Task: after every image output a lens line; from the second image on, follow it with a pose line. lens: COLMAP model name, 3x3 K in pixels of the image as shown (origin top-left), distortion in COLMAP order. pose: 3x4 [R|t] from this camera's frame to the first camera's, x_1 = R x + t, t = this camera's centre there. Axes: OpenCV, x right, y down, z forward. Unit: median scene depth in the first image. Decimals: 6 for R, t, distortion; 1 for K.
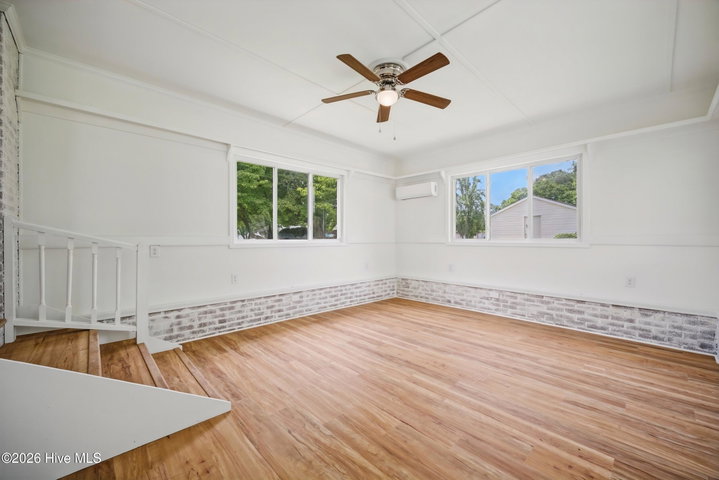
lens RADIAL K [[285.5, 0, 358.5], [0, 285.5, 240.5], [0, 0, 1]] dist [-0.001160, 0.000163]
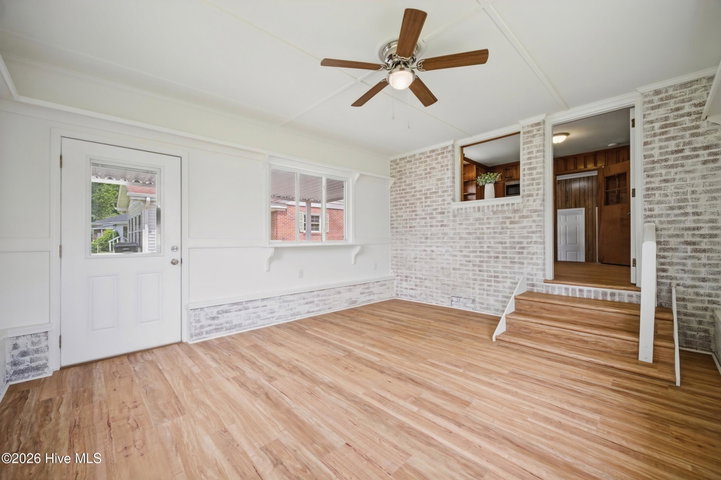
lens RADIAL K [[286.3, 0, 359.5], [0, 286.3, 240.5], [0, 0, 1]] dist [-0.001160, 0.000163]
pose [[-0.999955, 0.007633, -0.005555, 0.242086], [0.007611, 0.999963, 0.003965, -0.007513], [0.005585, 0.003922, -0.999977, 1.900161]]
